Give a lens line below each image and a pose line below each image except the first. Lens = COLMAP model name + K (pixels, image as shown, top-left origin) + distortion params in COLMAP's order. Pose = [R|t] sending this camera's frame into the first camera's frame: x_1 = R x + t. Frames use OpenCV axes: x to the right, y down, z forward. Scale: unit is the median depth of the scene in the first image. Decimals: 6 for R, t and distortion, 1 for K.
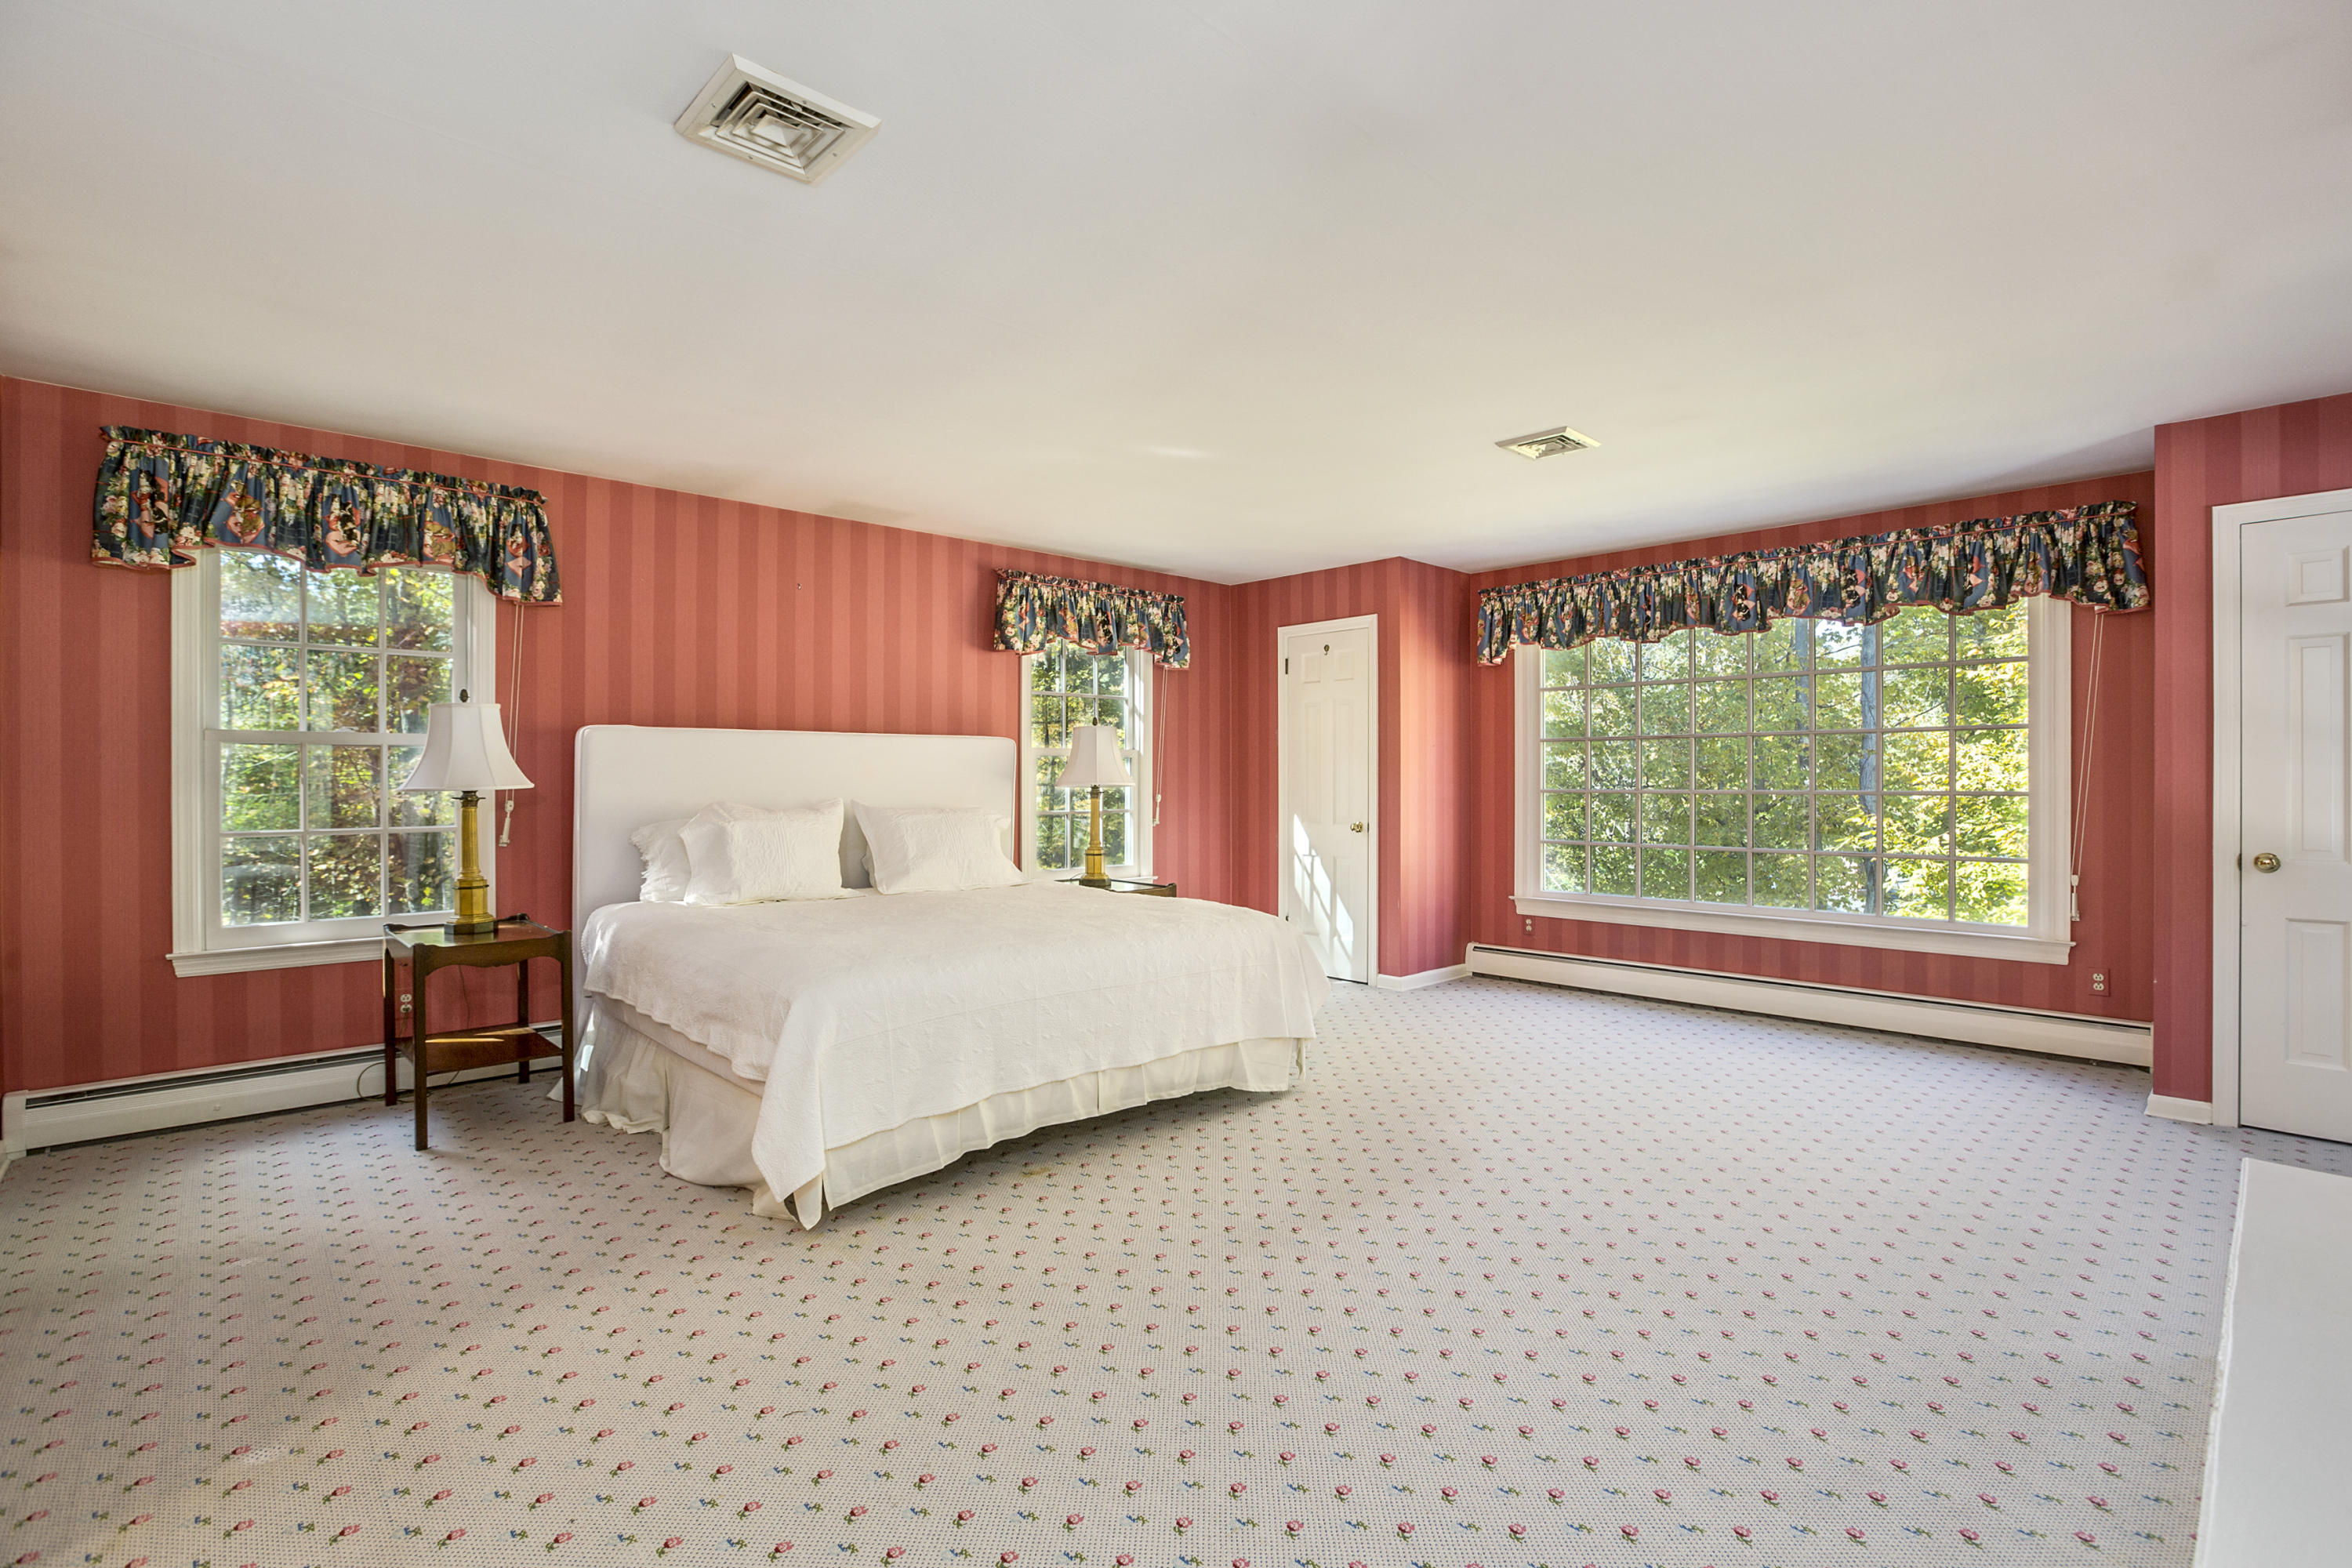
lens RADIAL K [[1088.4, 0, 1191.4], [0, 1088.4, 782.4], [0, 0, 1]] dist [-0.003345, 0.000420]
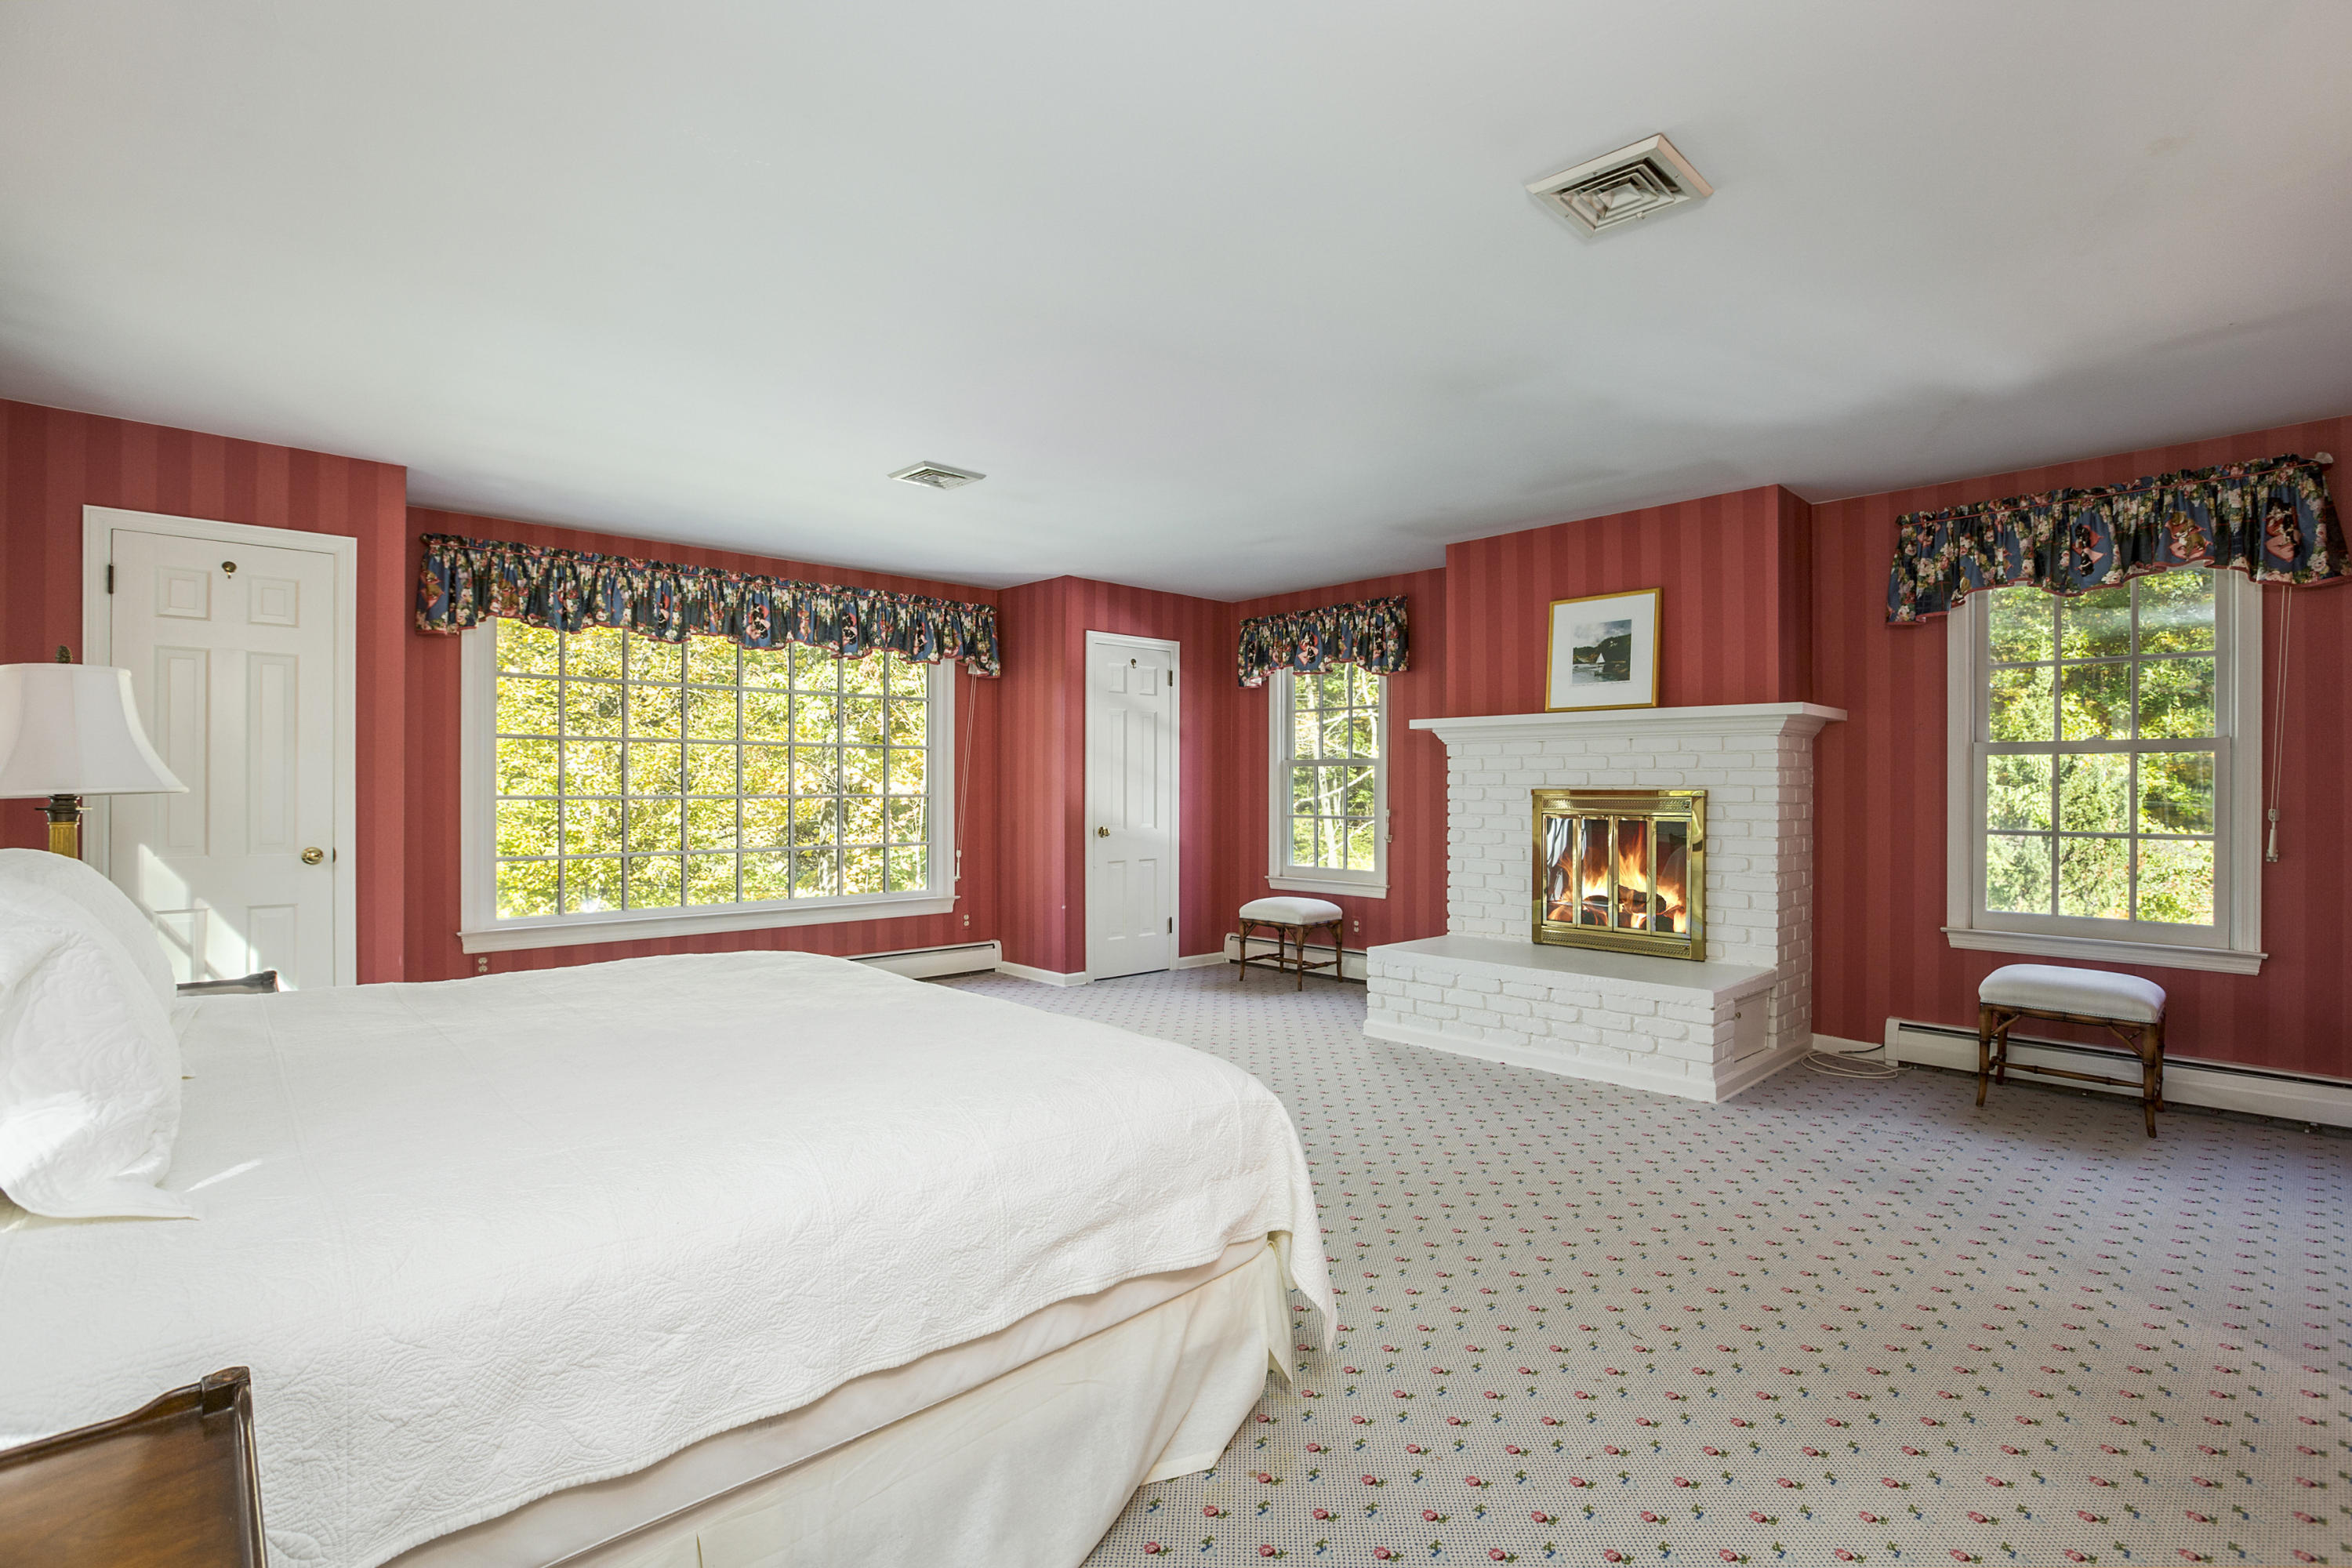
lens RADIAL K [[1088.4, 0, 1191.4], [0, 1088.4, 782.4], [0, 0, 1]] dist [-0.003345, 0.000420]
pose [[0.049068, 0.005394, 0.998781, -0.553414], [0.000428, 0.999985, -0.005422, 0.000911], [-0.998795, 0.000694, 0.049065, 0.520600]]
